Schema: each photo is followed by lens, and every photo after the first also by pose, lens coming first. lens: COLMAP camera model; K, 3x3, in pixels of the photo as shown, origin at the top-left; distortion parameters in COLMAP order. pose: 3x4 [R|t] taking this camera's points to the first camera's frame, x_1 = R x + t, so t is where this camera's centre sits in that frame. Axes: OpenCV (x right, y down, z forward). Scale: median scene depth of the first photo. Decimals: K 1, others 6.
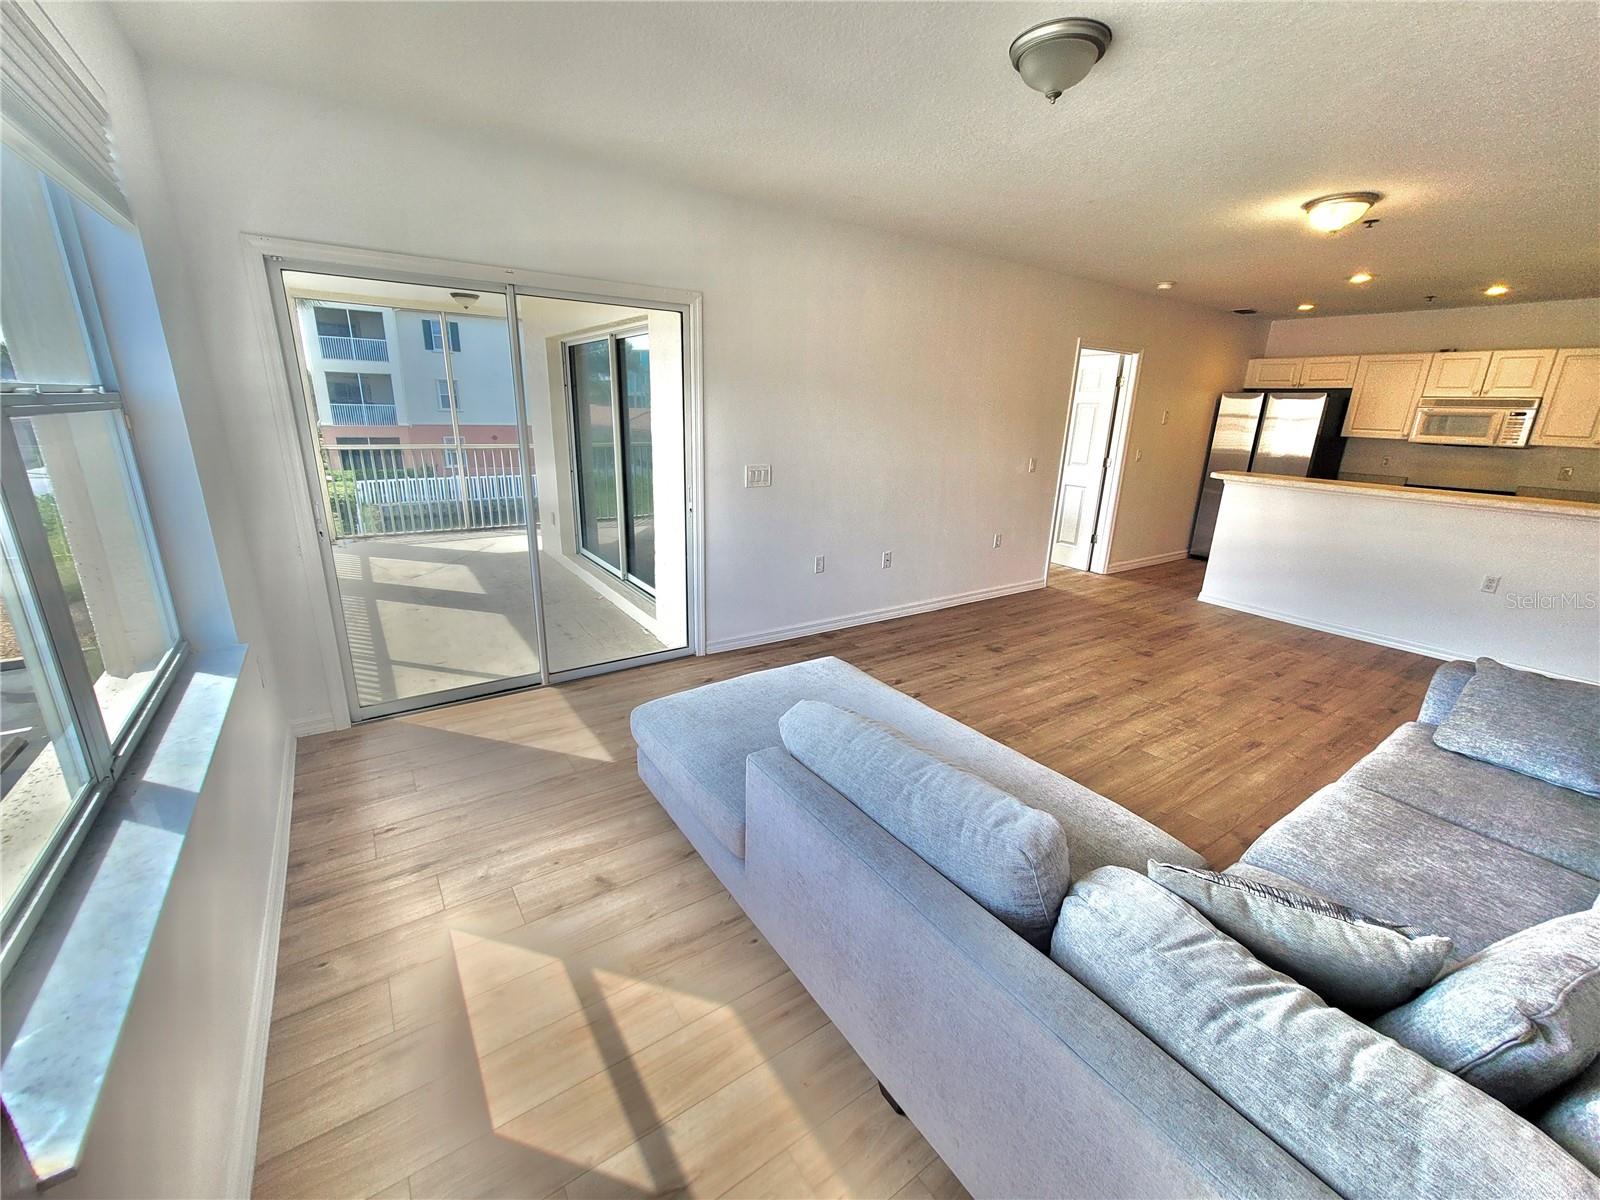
lens RADIAL K [[655.5, 0, 797.9], [0, 655.5, 604.1], [0, 0, 1]] dist [-0.002803, 0.000727]
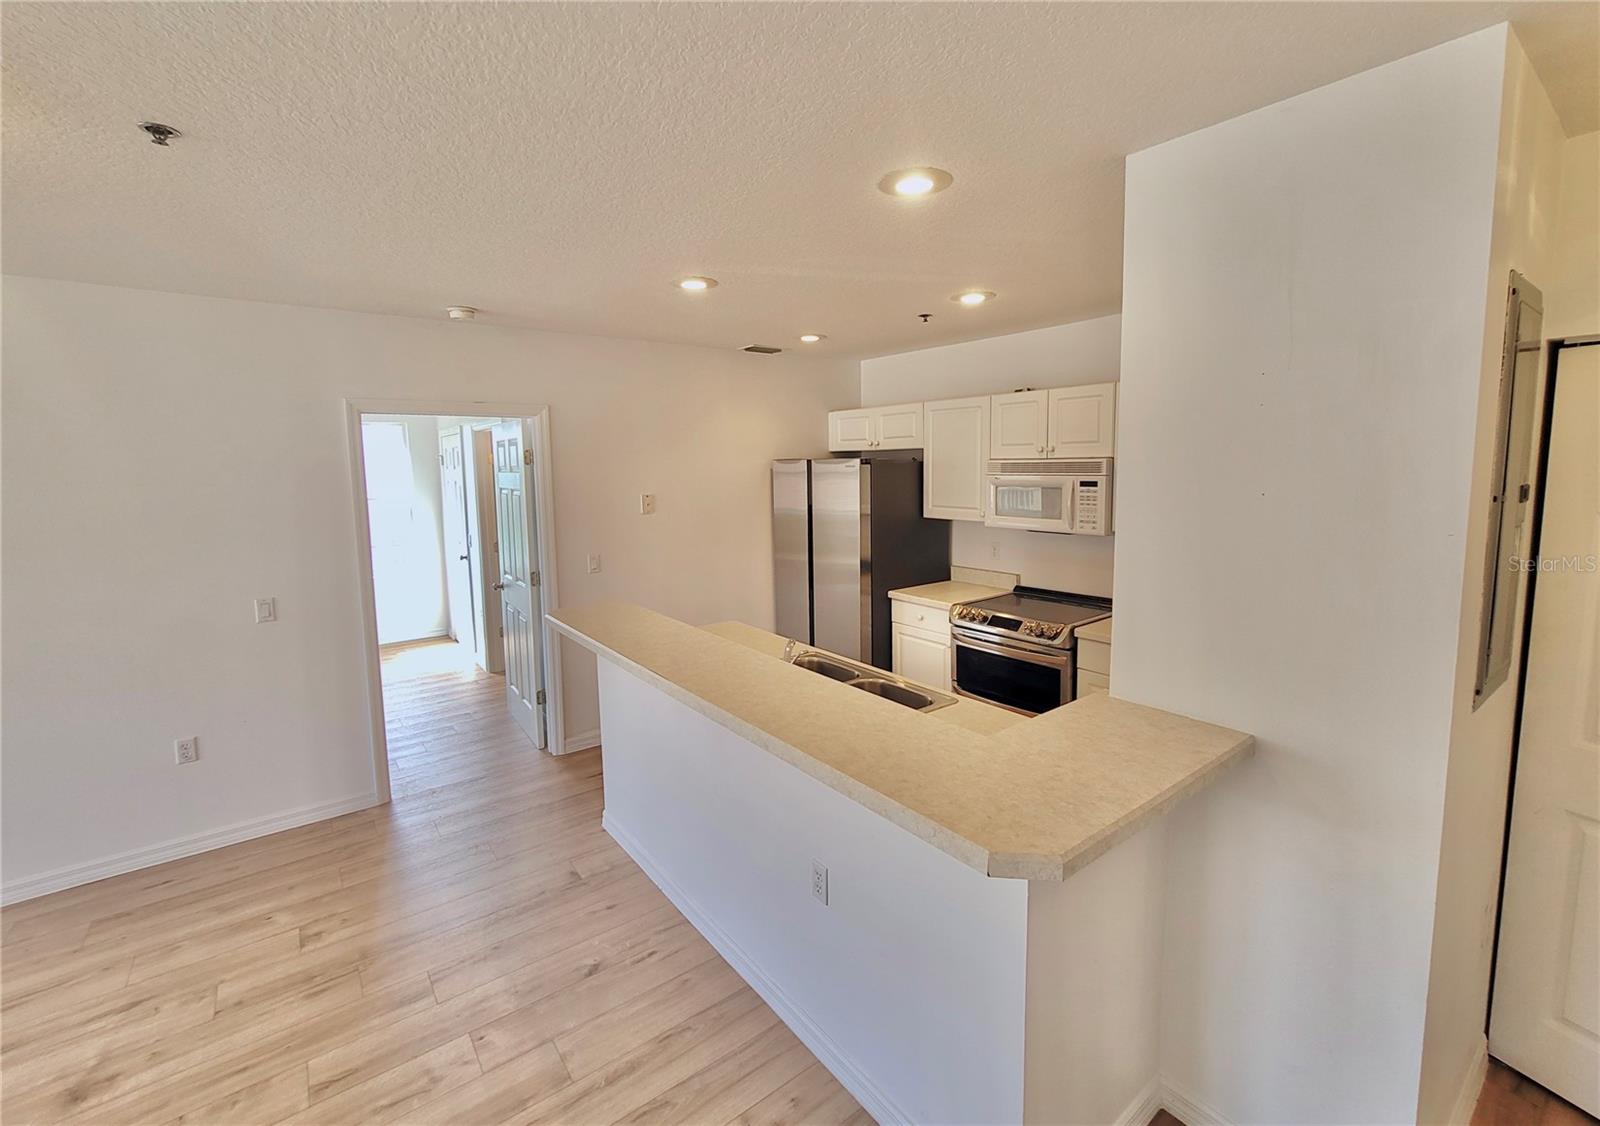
lens RADIAL K [[693.5, 0, 796.2], [0, 693.5, 529.9], [0, 0, 1]] dist [-0.000073, 0.000274]
pose [[0.997980, -0.049194, 0.040195, 1.211000], [0.056043, 0.979714, -0.192406, -0.207530], [-0.029914, 0.194270, 0.980492, 0.565617]]
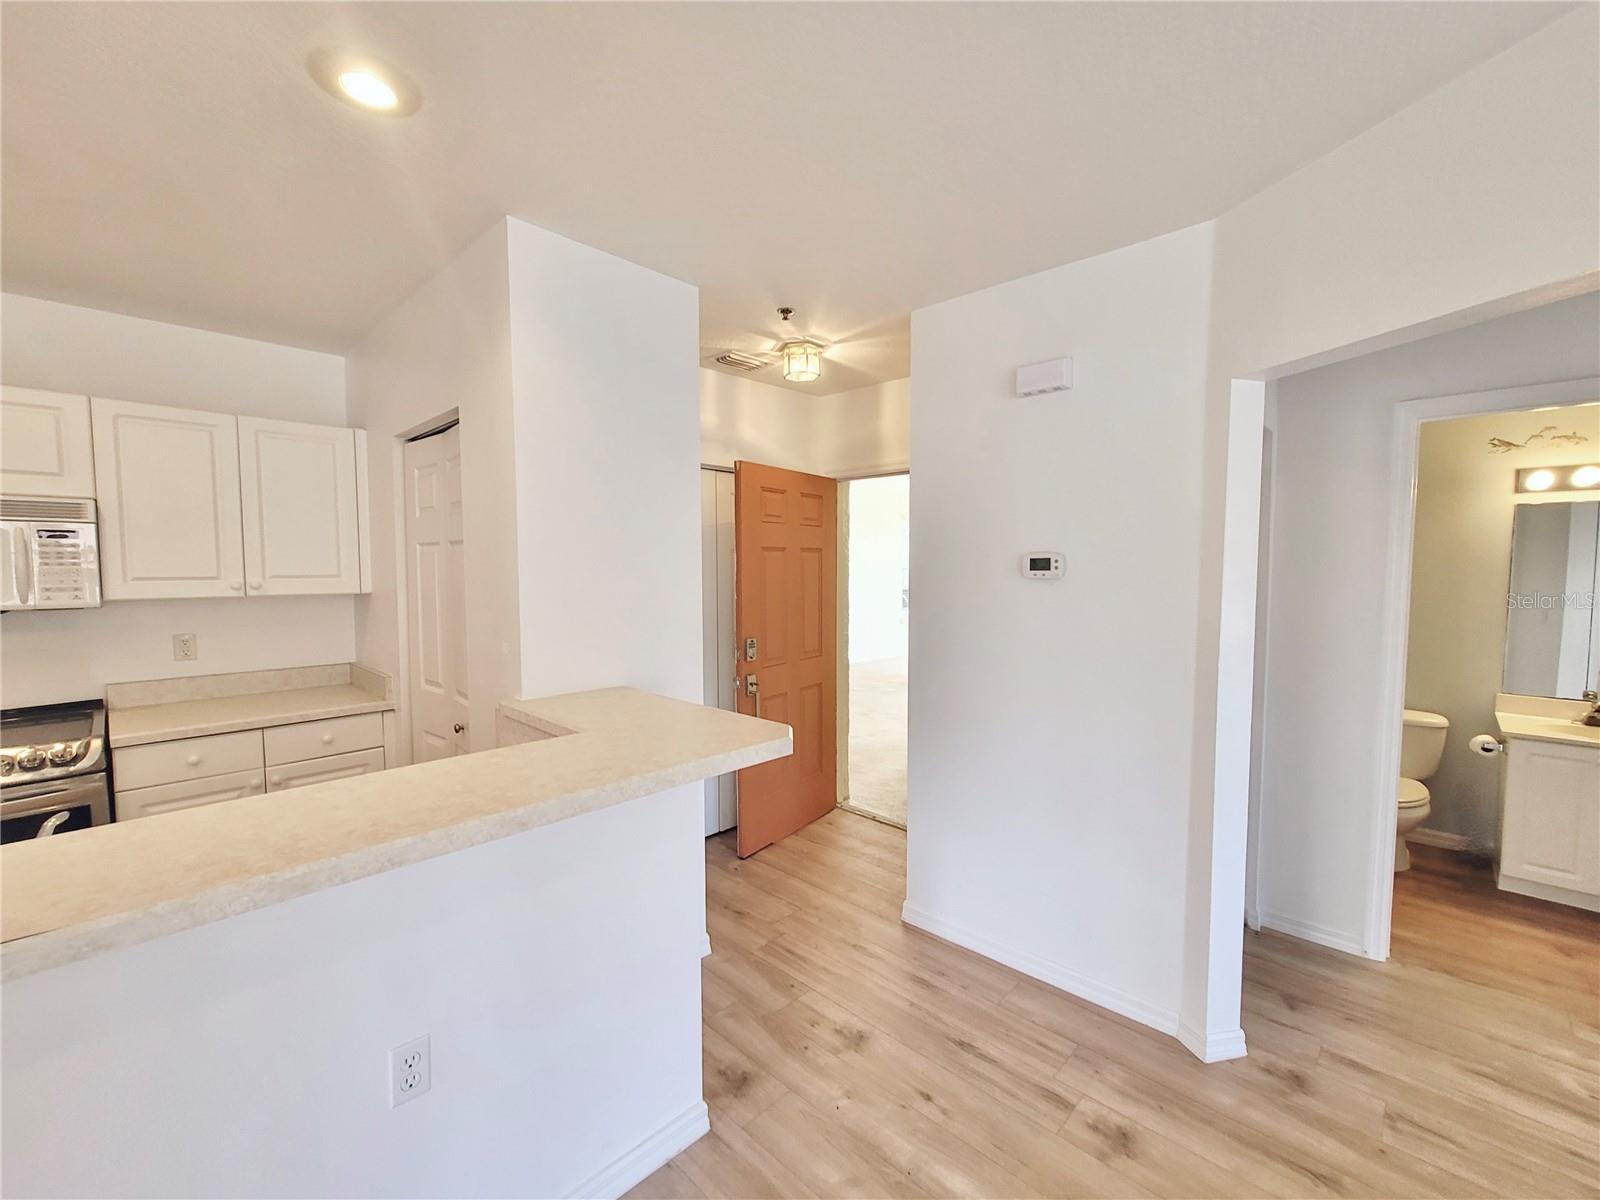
lens RADIAL K [[679.7, 0, 811.9], [0, 679.7, 600.8], [0, 0, 1]] dist [-0.002607, -0.000290]
pose [[-0.205235, -0.088412, 0.974711, 0.862150], [0.280759, 0.948736, 0.145172, -0.266113], [-0.937578, 0.303453, -0.169892, 0.953351]]
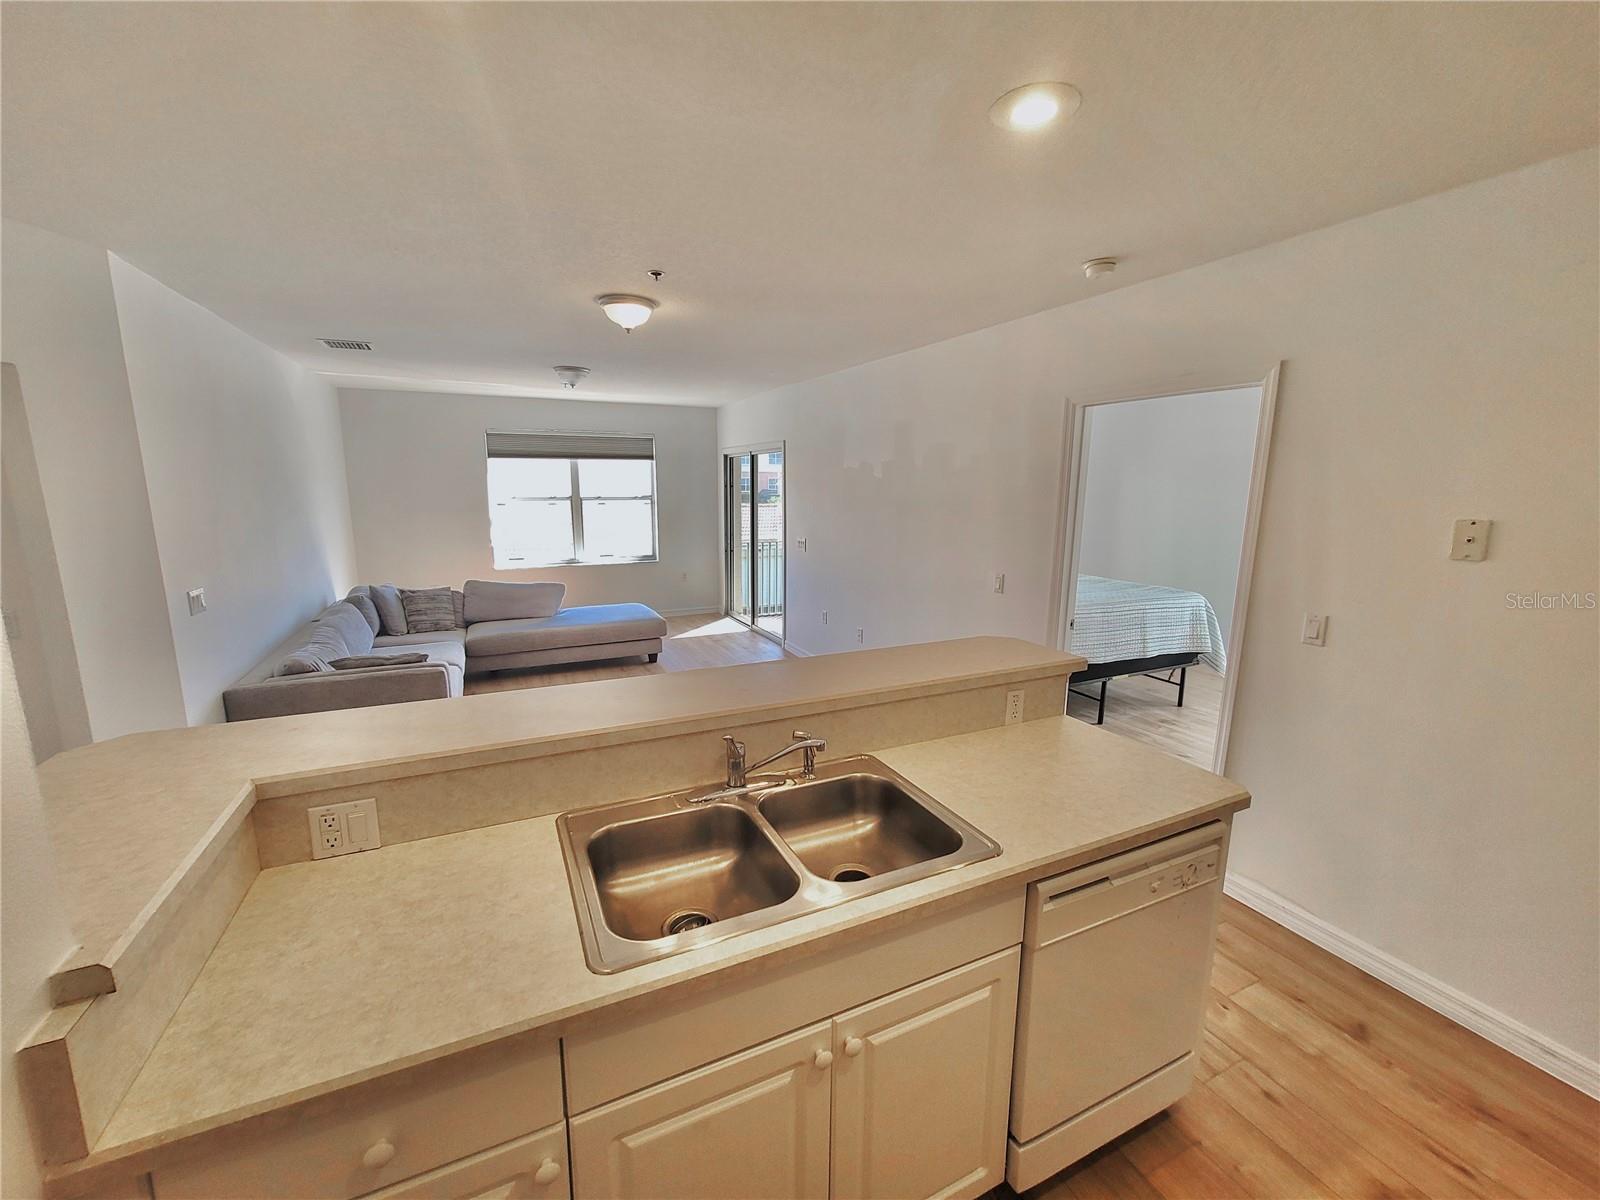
lens RADIAL K [[651.7, 0, 798.1], [0, 651.7, 610.6], [0, 0, 1]] dist [-0.002343, -0.000009]
pose [[-0.151884, 0.158164, -0.975661, 1.626363], [-0.299481, 0.933347, 0.197926, -0.389246], [0.941935, 0.322254, -0.094393, 1.314874]]
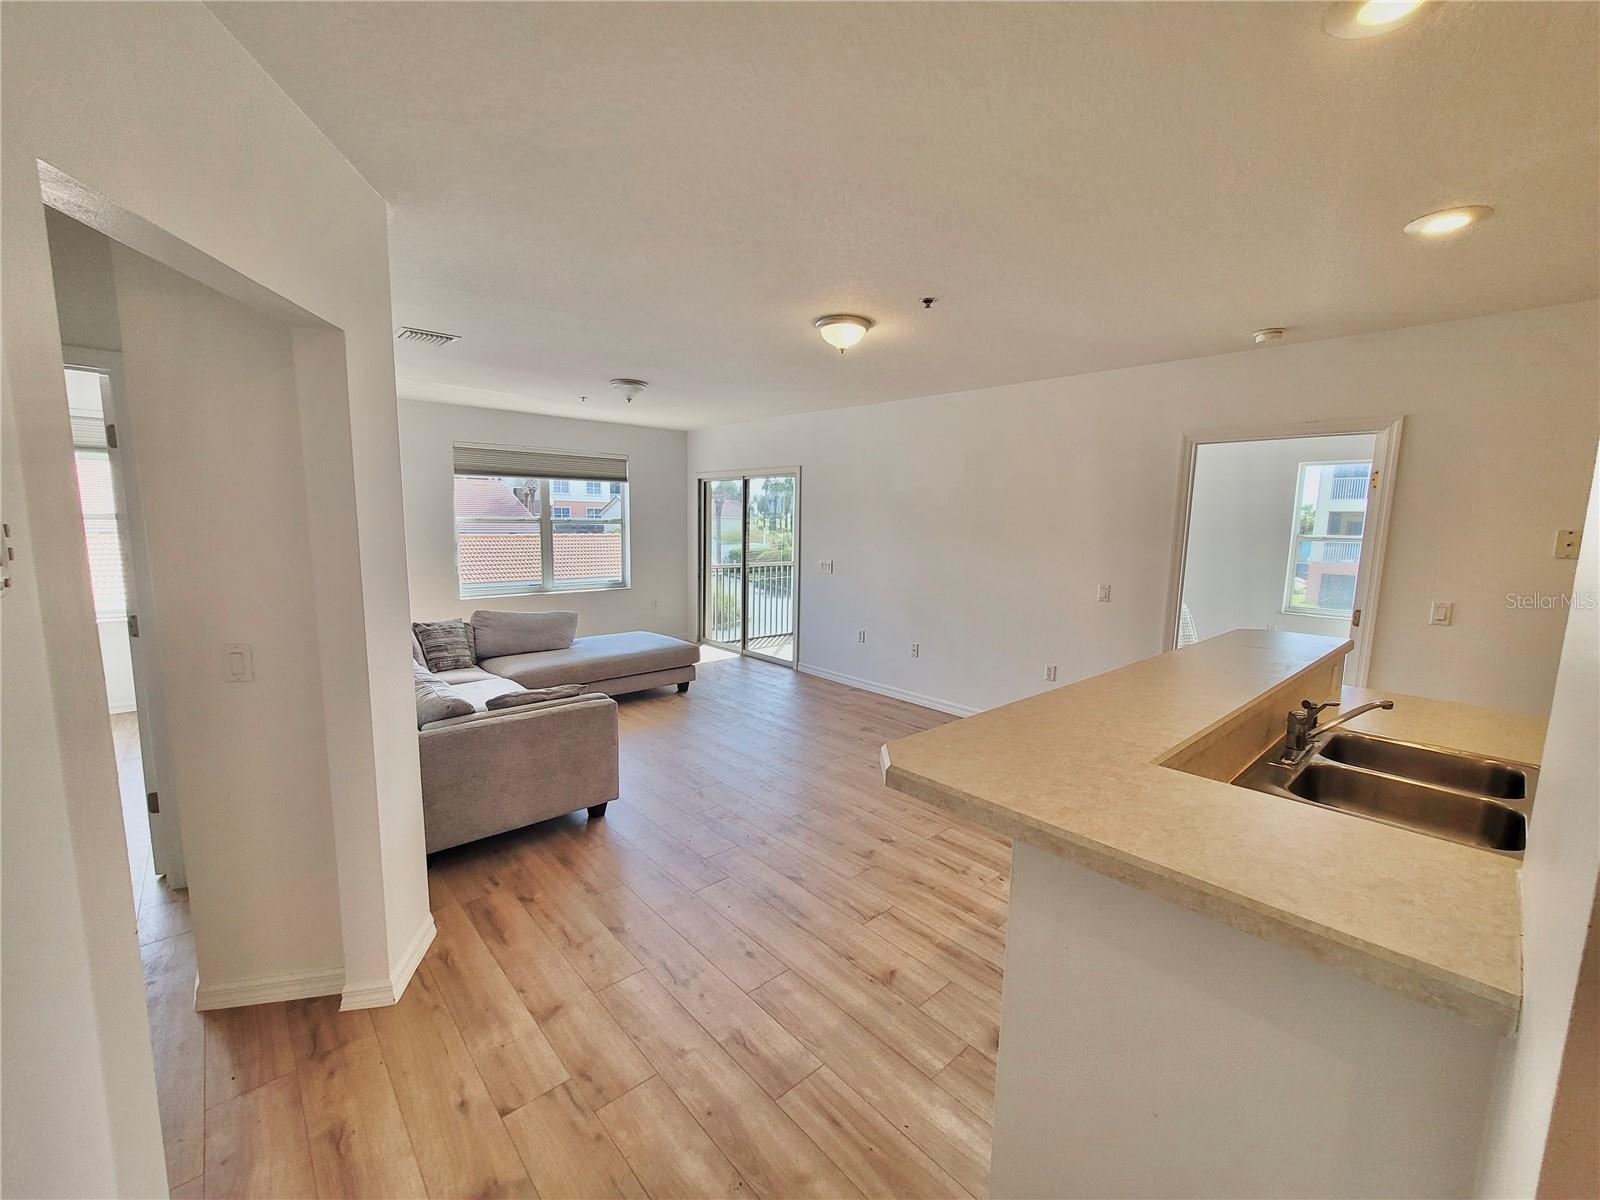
lens RADIAL K [[655.5, 0, 797.9], [0, 655.5, 604.1], [0, 0, 1]] dist [-0.002803, 0.000727]
pose [[0.134273, 0.102228, -0.985657, 1.661598], [-0.302882, 0.951298, 0.057404, -0.198154], [0.943522, 0.290830, 0.158697, 0.786976]]
